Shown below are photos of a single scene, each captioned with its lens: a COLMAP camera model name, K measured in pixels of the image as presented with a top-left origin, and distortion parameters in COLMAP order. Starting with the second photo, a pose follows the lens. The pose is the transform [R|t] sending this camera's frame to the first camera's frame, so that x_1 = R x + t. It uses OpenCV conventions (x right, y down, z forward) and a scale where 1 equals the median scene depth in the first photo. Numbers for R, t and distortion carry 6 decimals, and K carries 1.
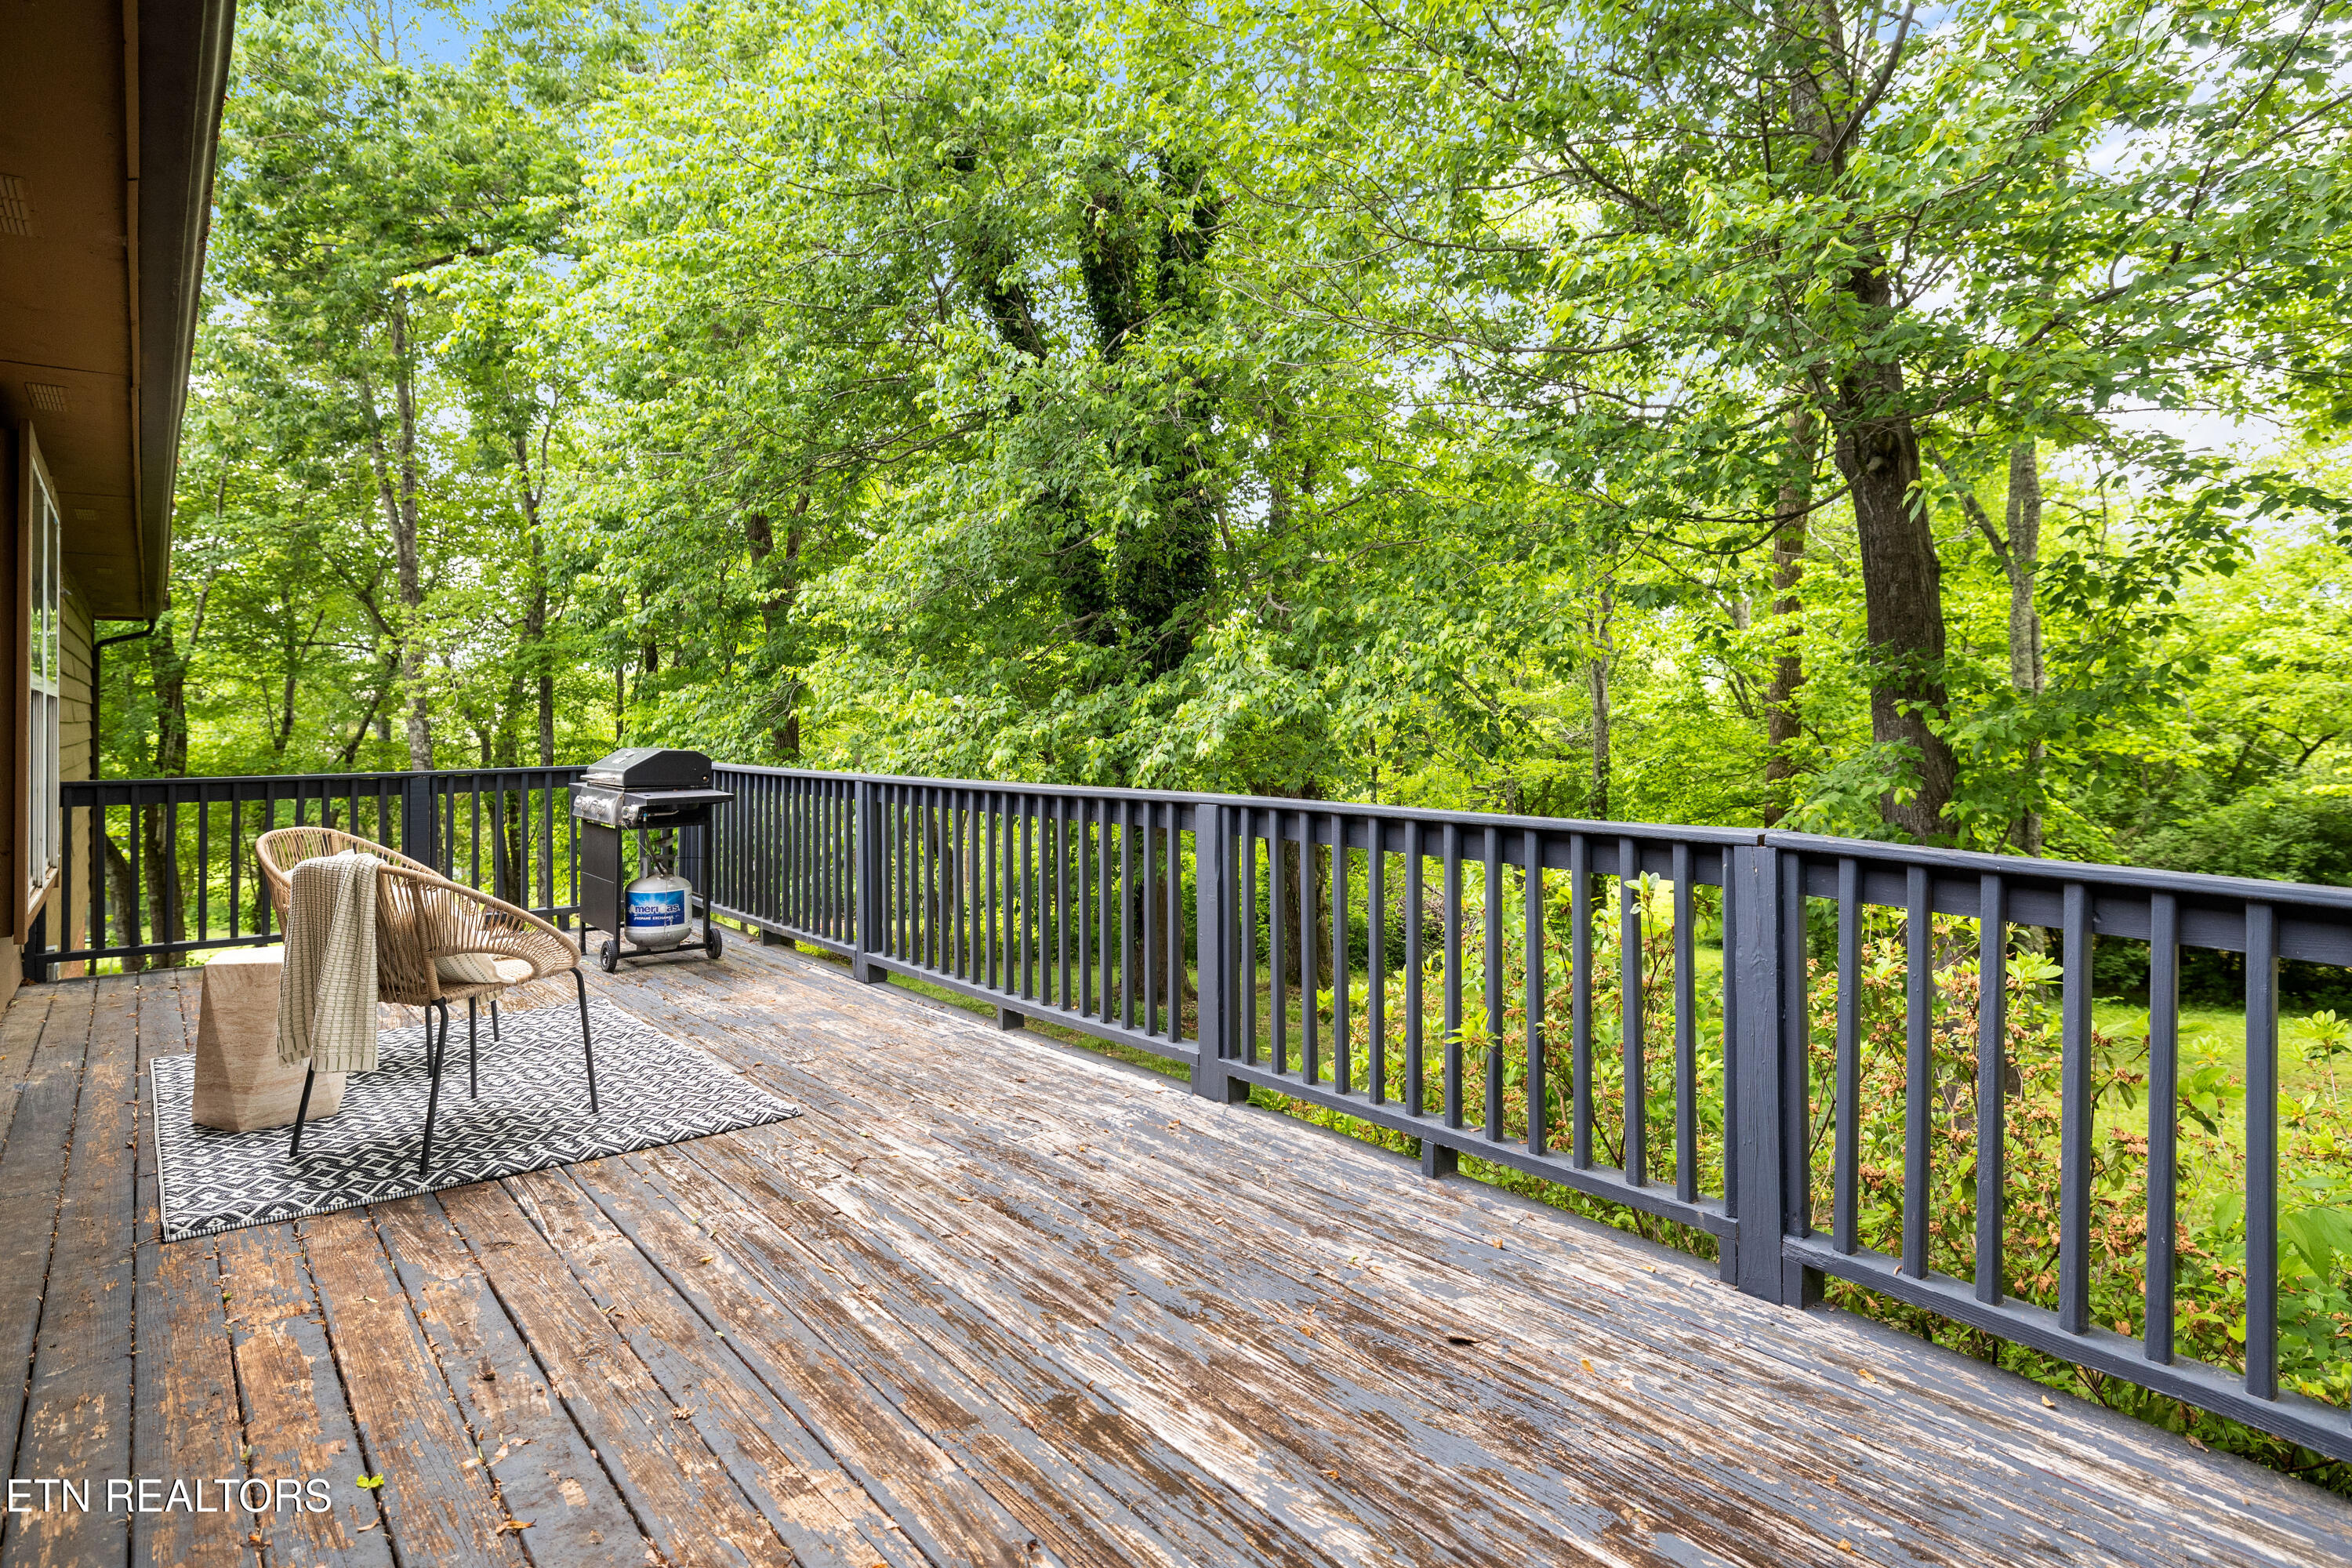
lens RADIAL K [[1310.3, 0, 1177.4], [0, 1310.3, 700.3], [0, 0, 1]] dist [-0.006440, 0.000841]
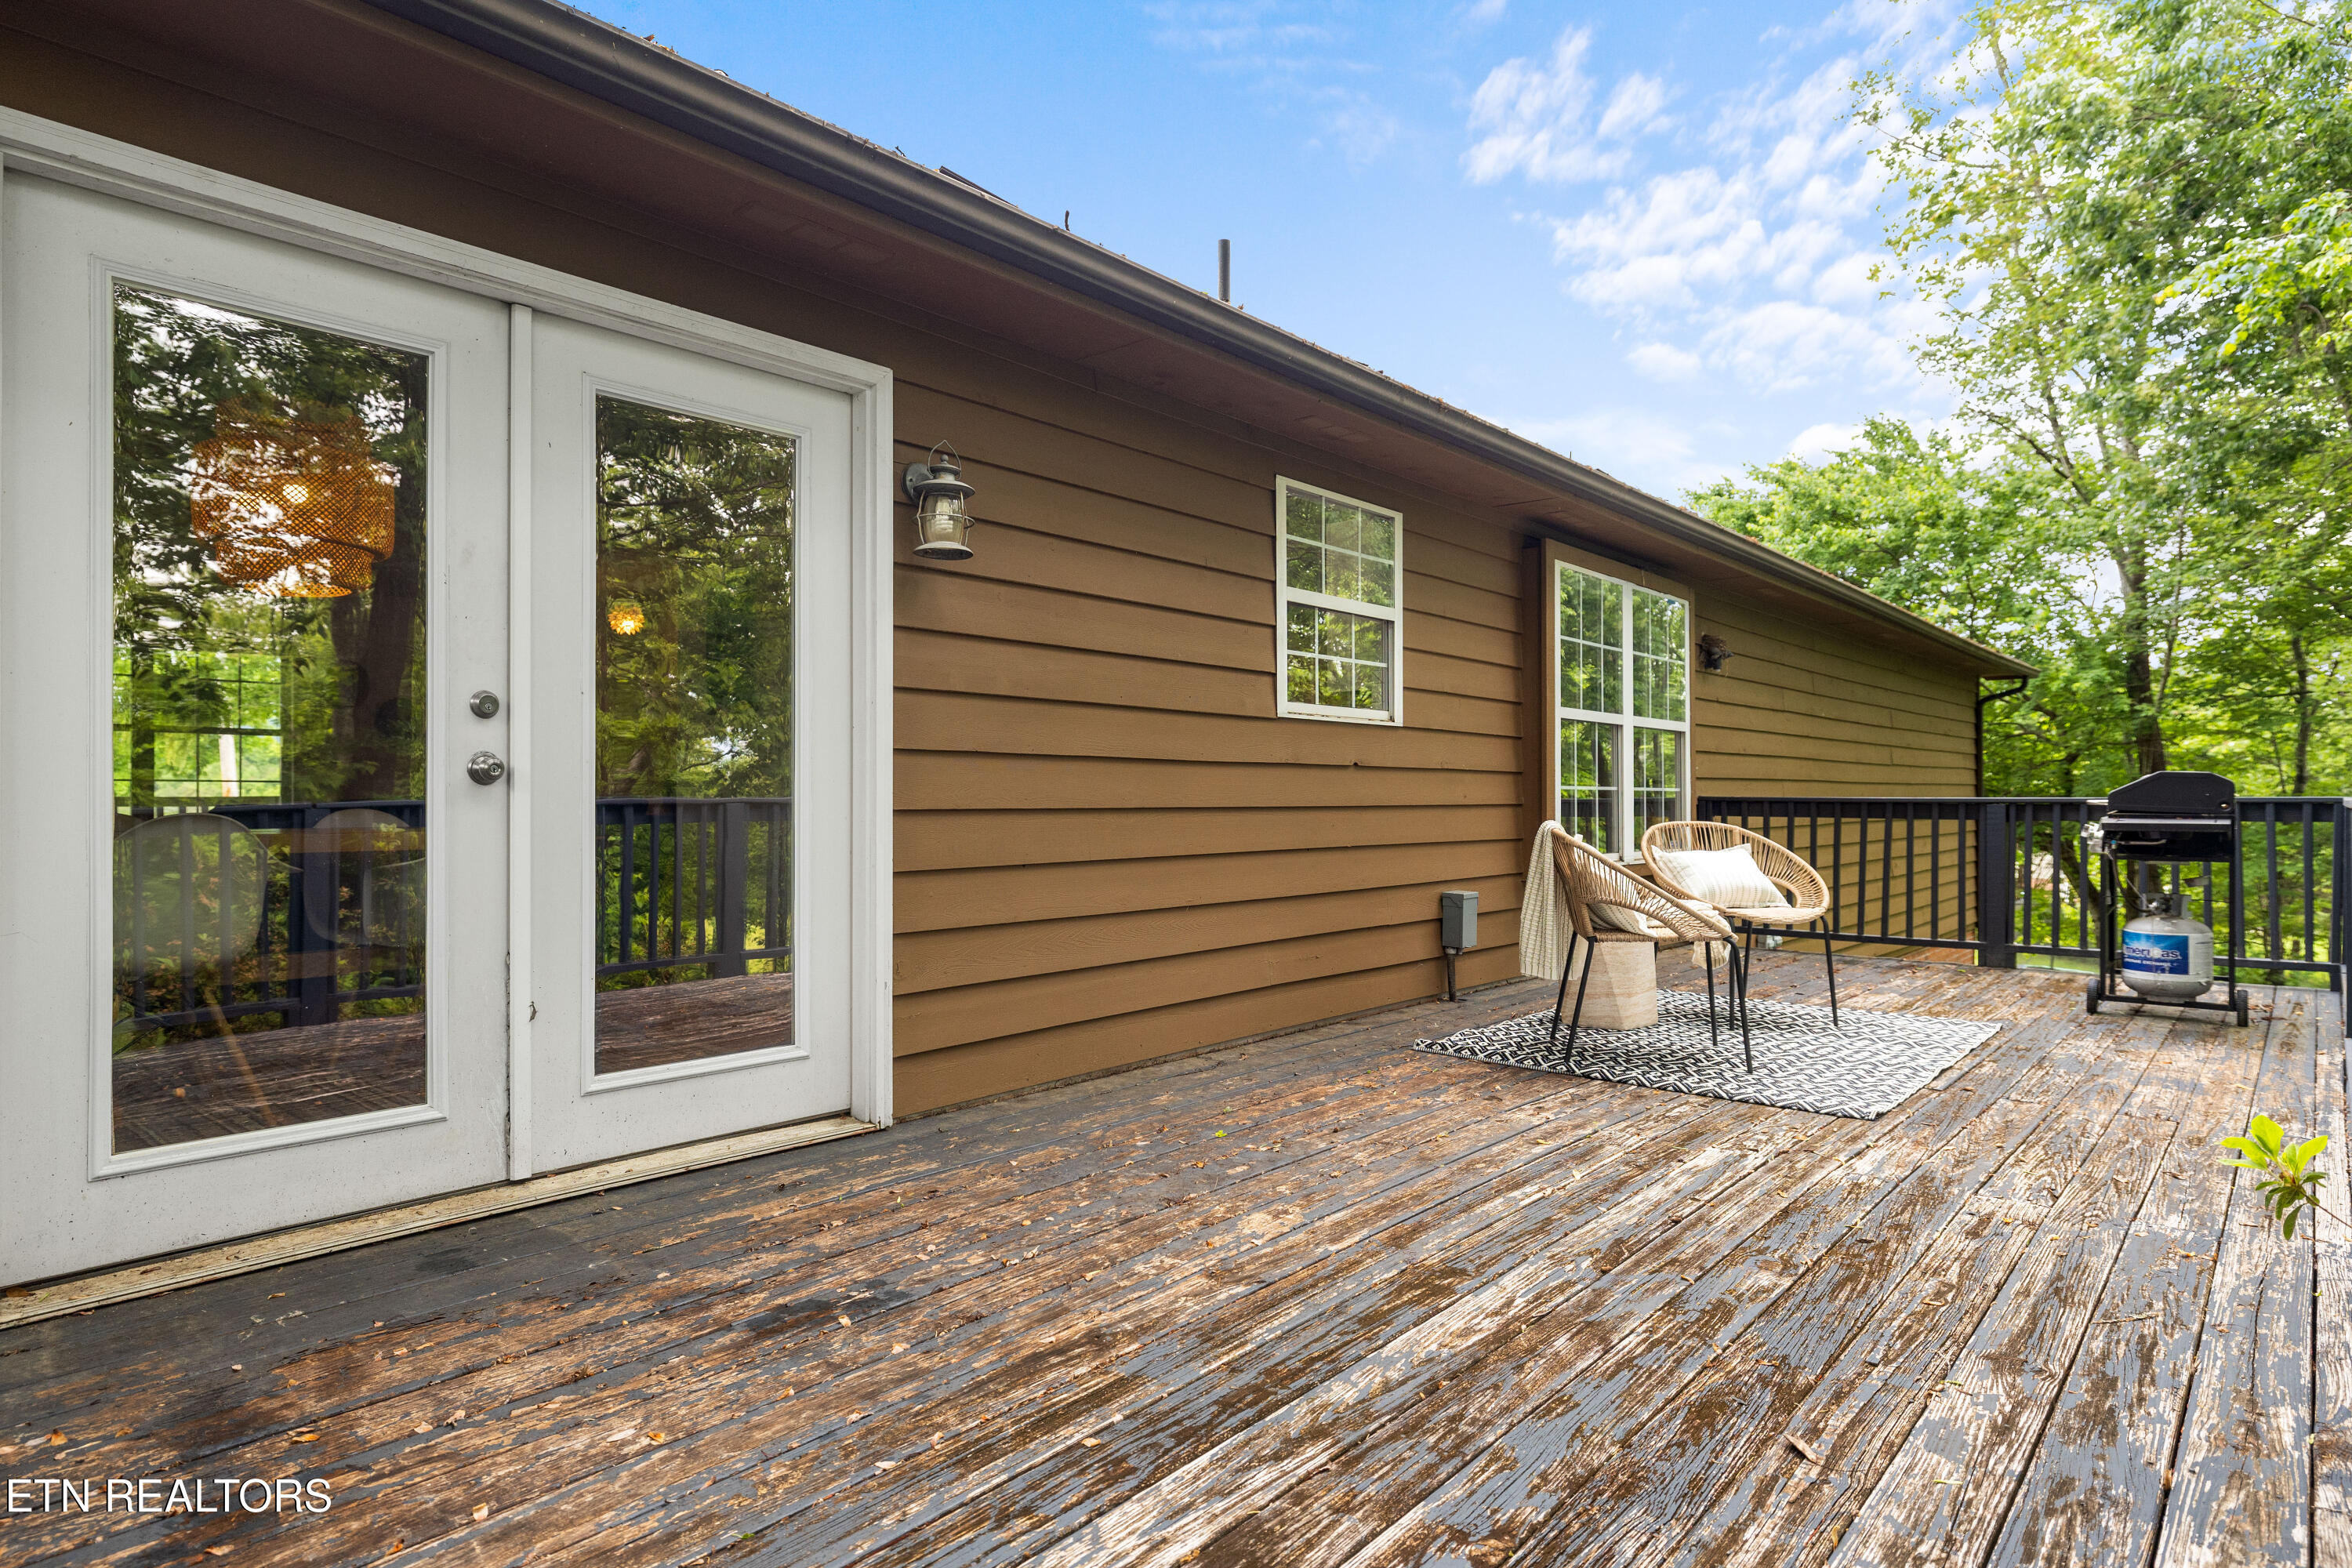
lens RADIAL K [[1310.3, 0, 1178.9], [0, 1310.3, 781.5], [0, 0, 1]] dist [-0.006440, 0.000841]
pose [[0.179770, 0.001192, -0.983708, 0.704940], [0.008734, 0.999958, 0.002808, 0.072297], [0.983670, -0.009097, 0.179752, 0.396324]]
